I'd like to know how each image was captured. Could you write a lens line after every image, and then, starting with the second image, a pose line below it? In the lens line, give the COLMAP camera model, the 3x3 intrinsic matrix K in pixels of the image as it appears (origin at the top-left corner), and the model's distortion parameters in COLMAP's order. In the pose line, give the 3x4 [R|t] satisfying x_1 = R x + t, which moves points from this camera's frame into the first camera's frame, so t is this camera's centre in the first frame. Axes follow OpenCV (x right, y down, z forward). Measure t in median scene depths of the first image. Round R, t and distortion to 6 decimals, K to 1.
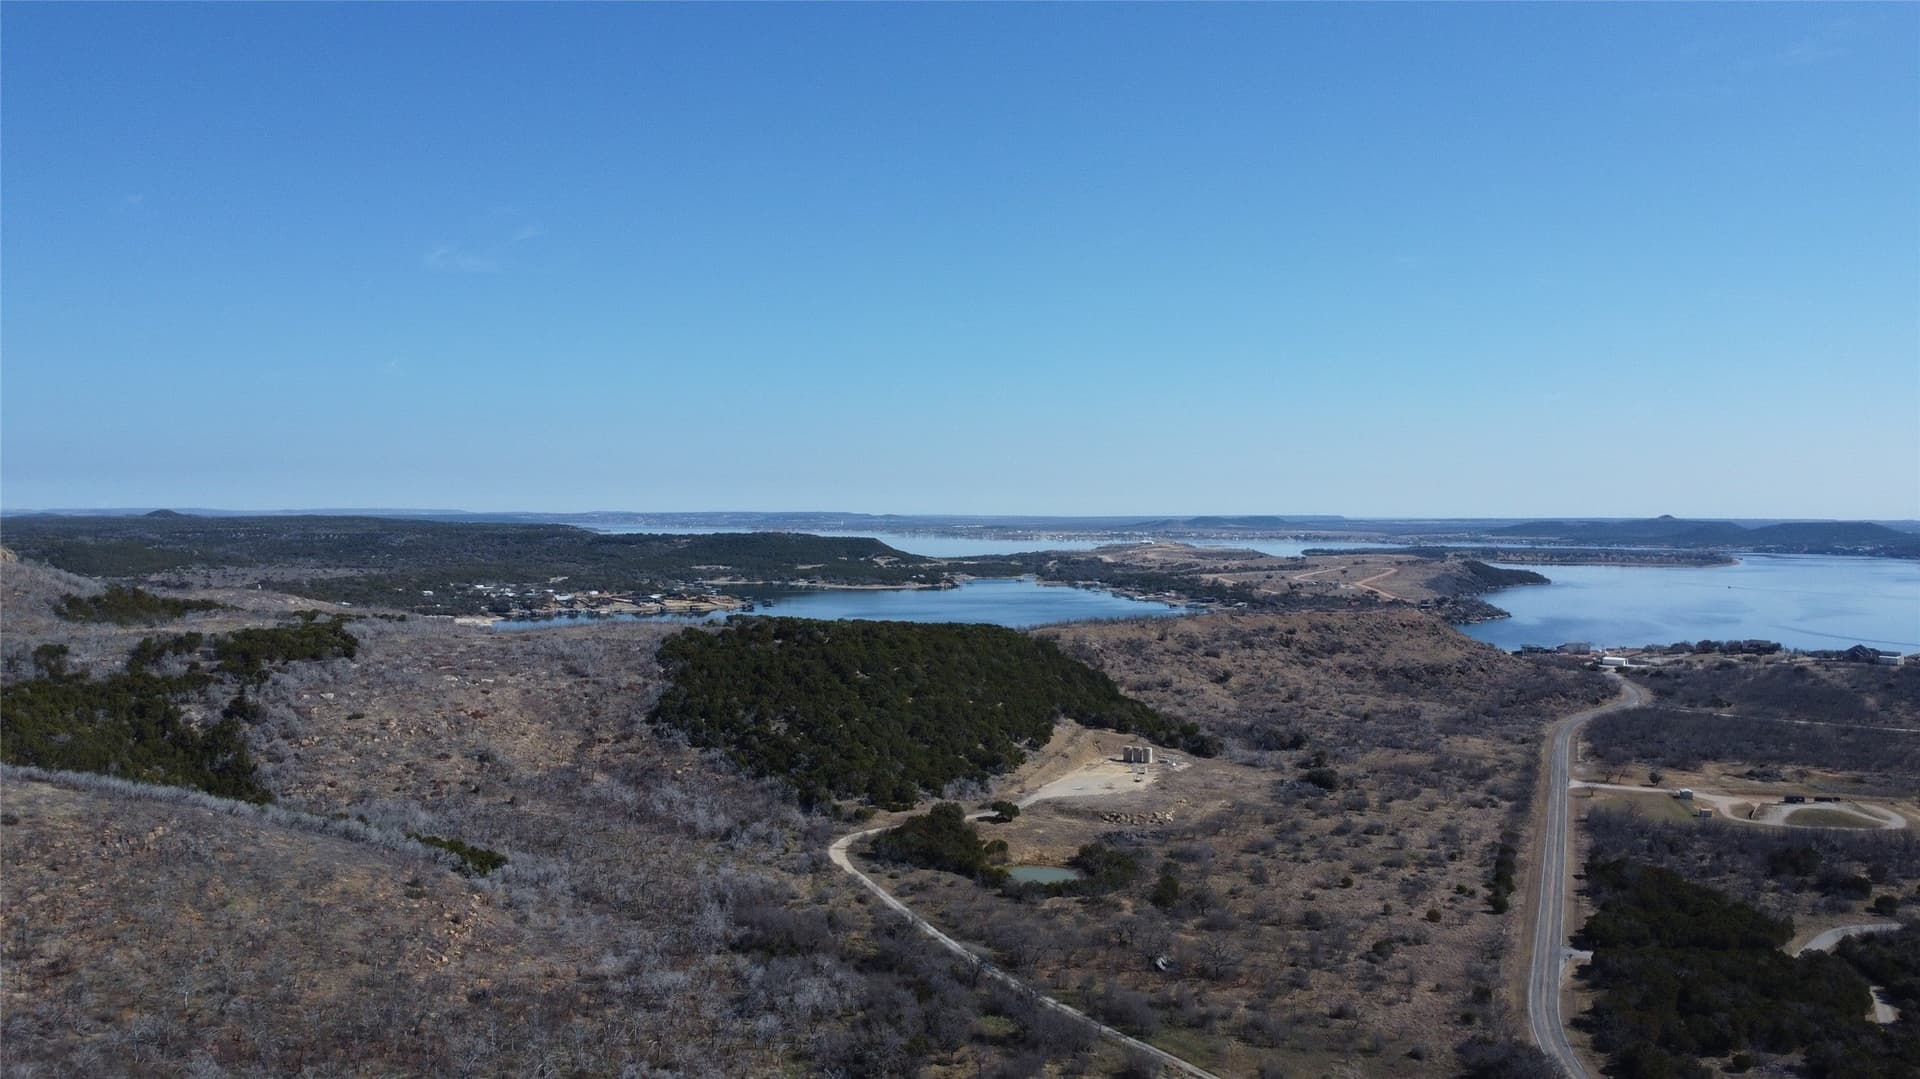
lens RADIAL K [[1393.9, 0, 952.4], [0, 1393.9, 530.3], [0, 0, 1]] dist [-0.019999, -0.024043]
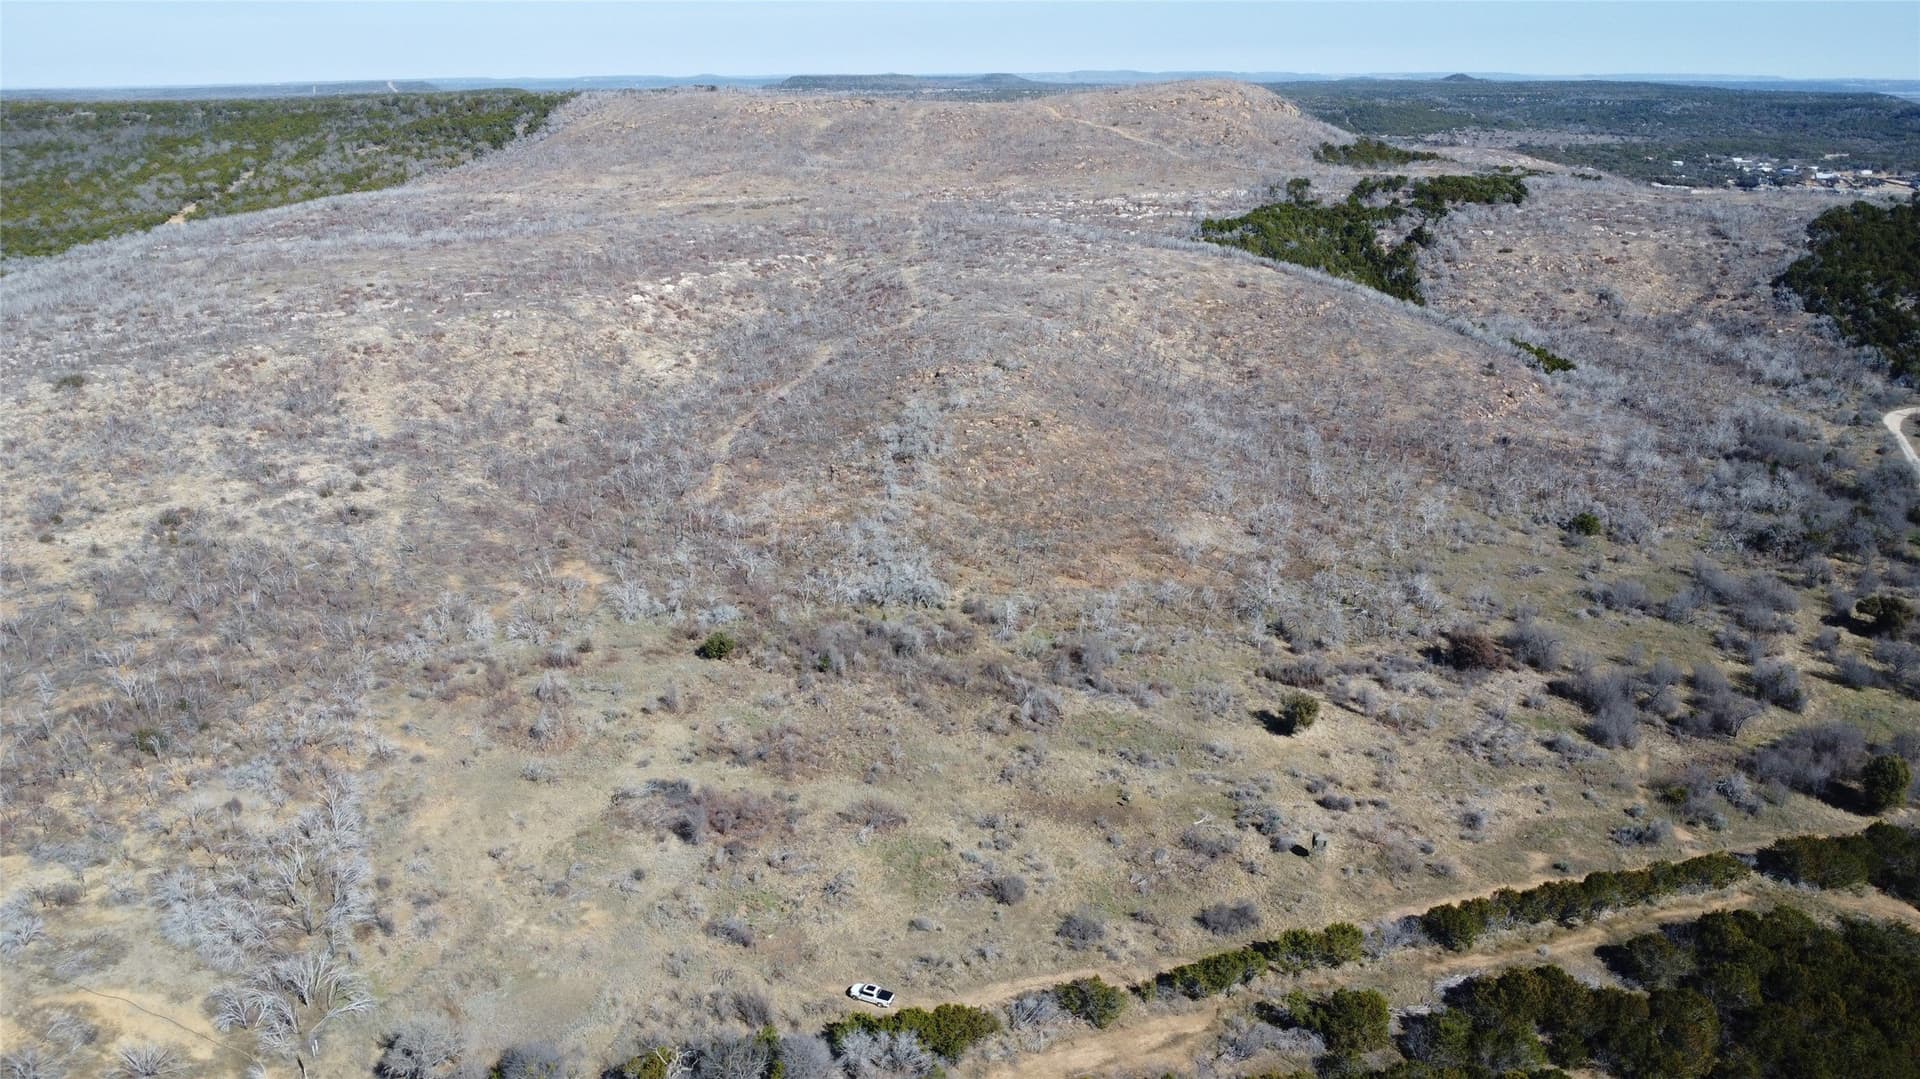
lens RADIAL K [[1393.9, 0, 952.4], [0, 1393.9, 530.3], [0, 0, 1]] dist [-0.019999, -0.024043]
pose [[0.651689, 0.232542, -0.721960, 0.183563], [-0.005720, 0.953323, 0.301900, 0.002730], [0.758465, -0.192615, 0.622600, -0.169916]]
